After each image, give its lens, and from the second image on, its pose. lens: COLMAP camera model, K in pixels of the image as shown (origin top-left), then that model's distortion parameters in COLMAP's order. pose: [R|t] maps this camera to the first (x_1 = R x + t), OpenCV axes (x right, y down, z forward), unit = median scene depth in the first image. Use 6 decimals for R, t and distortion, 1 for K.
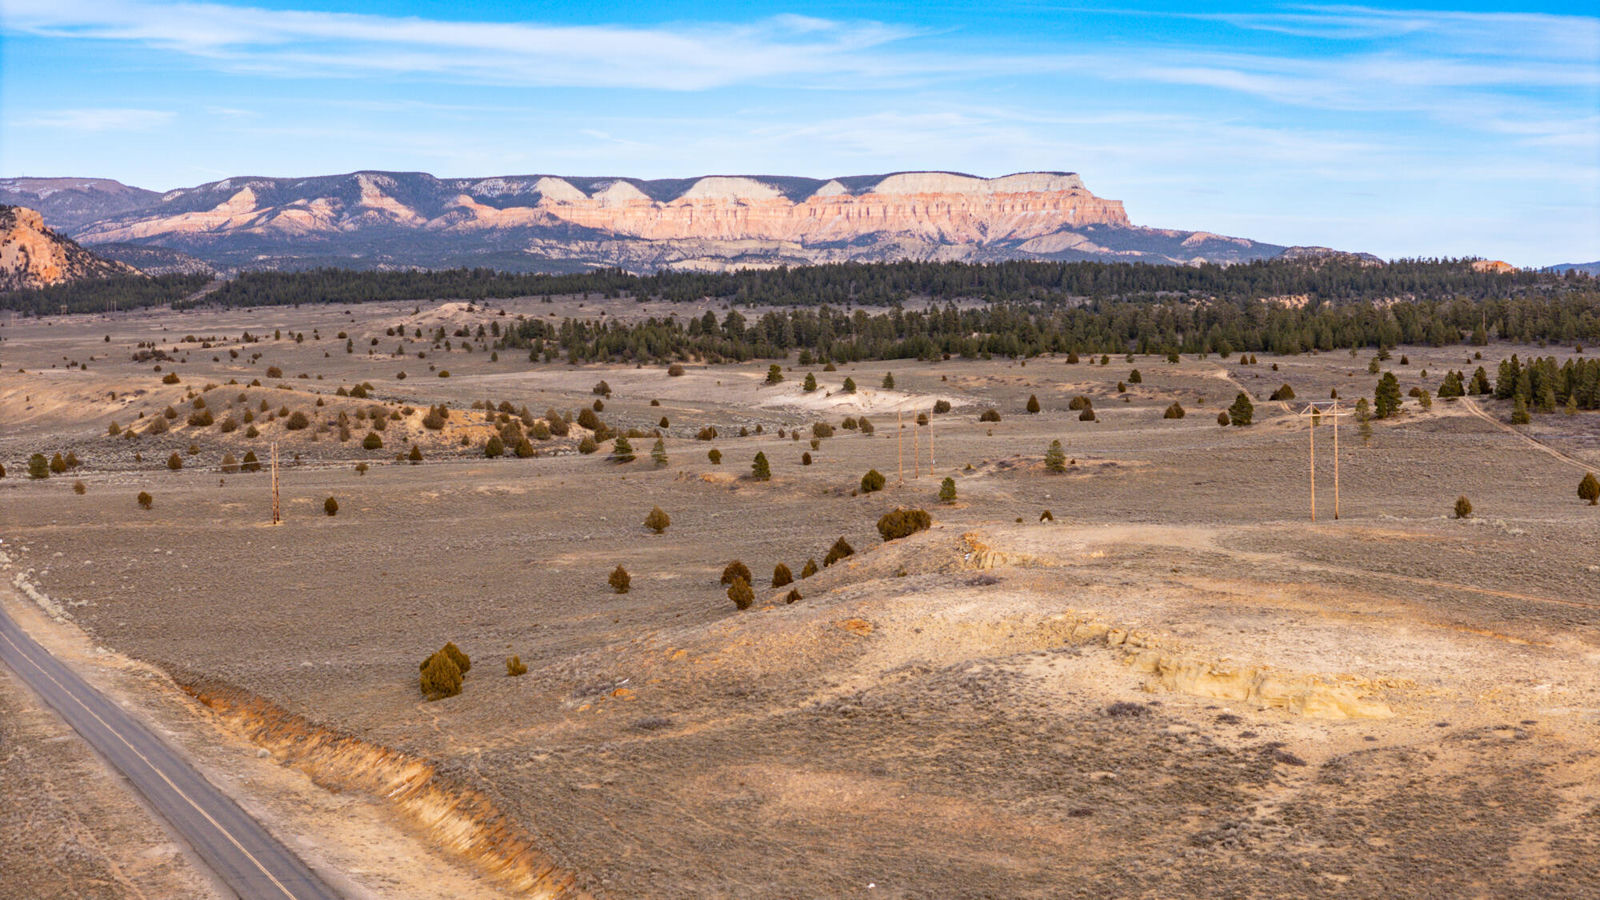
lens RADIAL K [[3214.6, 0, 784.7], [0, 3214.6, 443.1], [0, 0, 1]] dist [-0.233818, 1.042444]
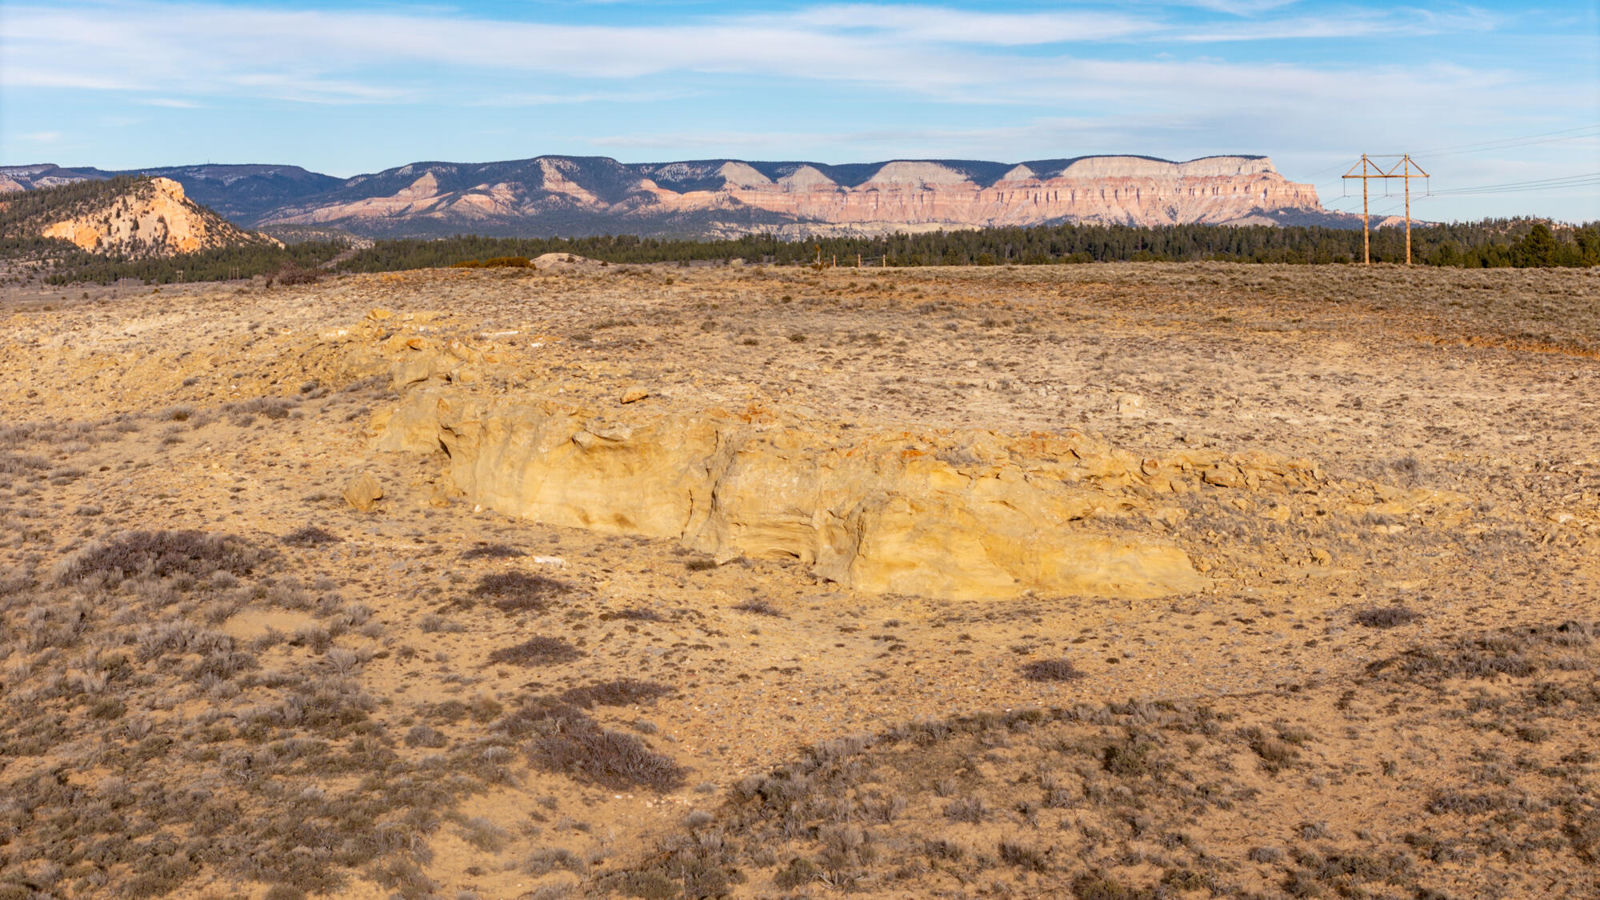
lens RADIAL K [[3214.6, 0, 784.7], [0, 3214.6, 443.1], [0, 0, 1]] dist [-0.233818, 1.042444]
pose [[0.998167, 0.001357, -0.060499, 0.009091], [-0.001179, 0.999995, 0.002974, 0.003856], [0.060503, -0.002897, 0.998164, 0.039218]]
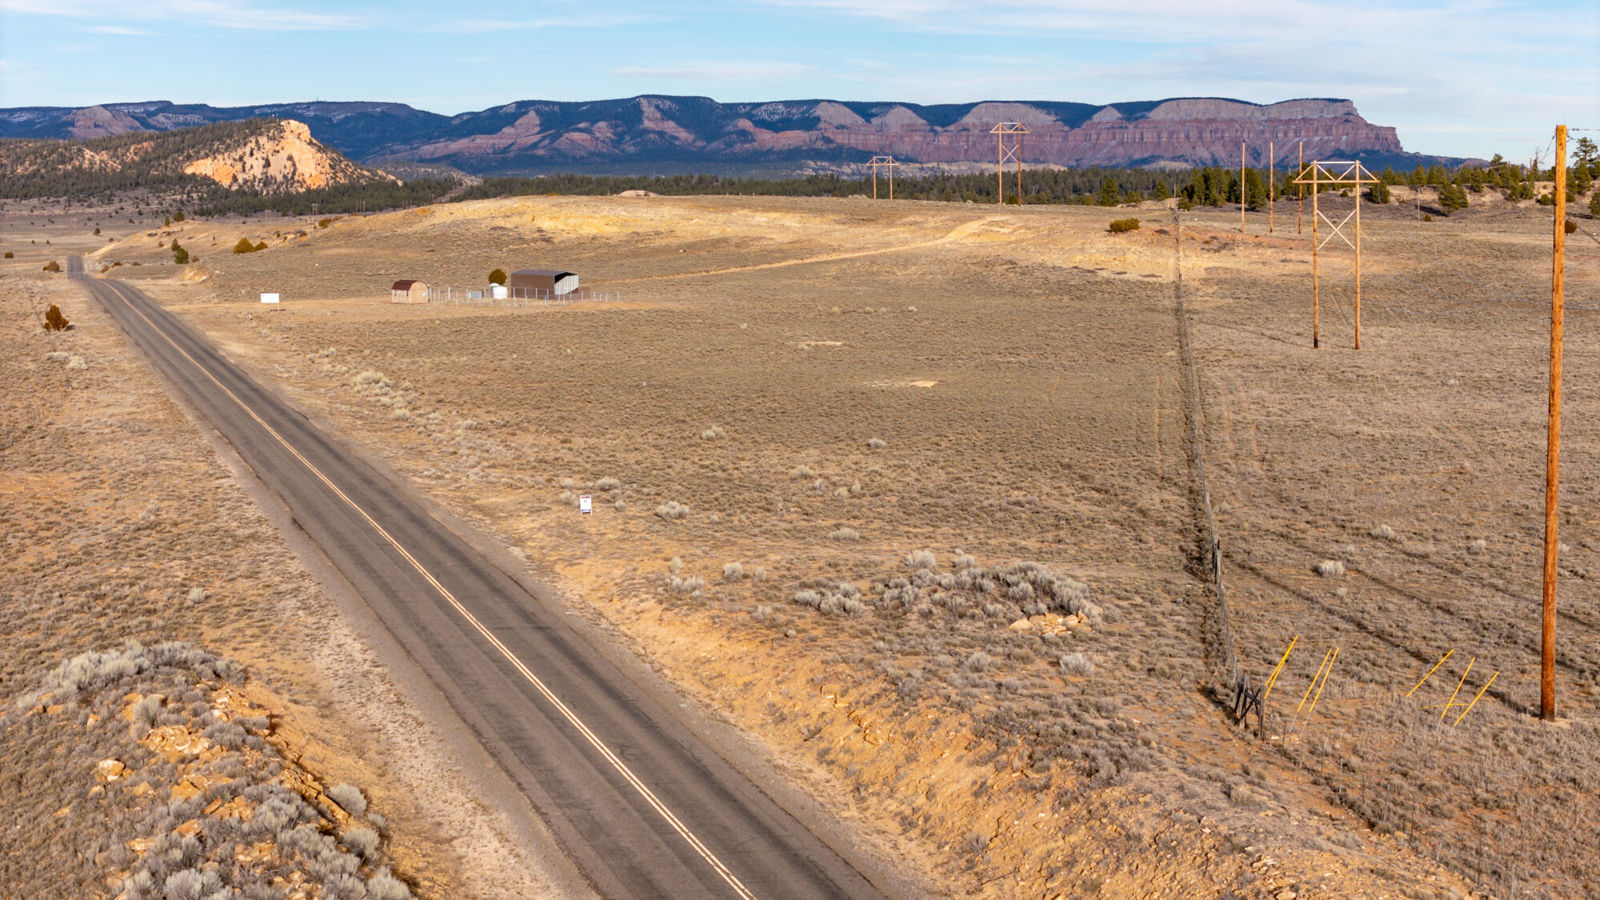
lens RADIAL K [[3214.6, 0, 784.7], [0, 3214.6, 443.1], [0, 0, 1]] dist [-0.233818, 1.042444]
pose [[0.995738, 0.010169, -0.091663, 0.026326], [-0.008140, 0.999714, 0.022486, 0.009350], [0.091866, -0.021644, 0.995536, -0.060598]]
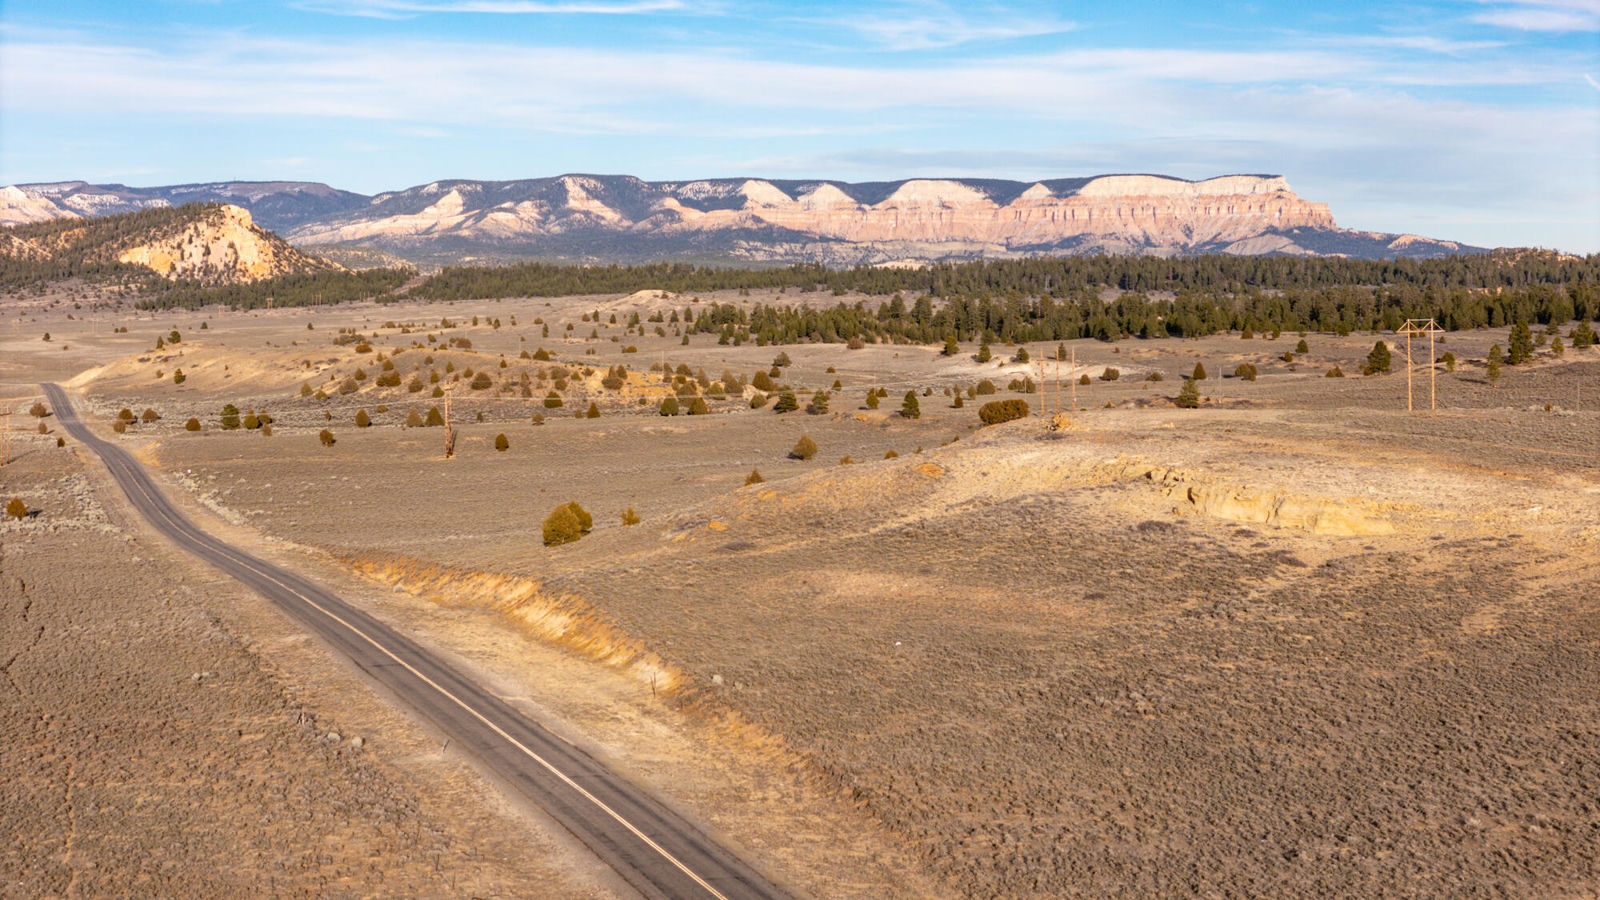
lens RADIAL K [[3214.6, 0, 784.7], [0, 3214.6, 443.1], [0, 0, 1]] dist [-0.233818, 1.042444]
pose [[0.997928, 0.002613, -0.064295, 0.002617], [-0.002712, 0.999995, -0.001459, 0.002962], [0.064291, 0.001630, 0.997930, -0.006460]]
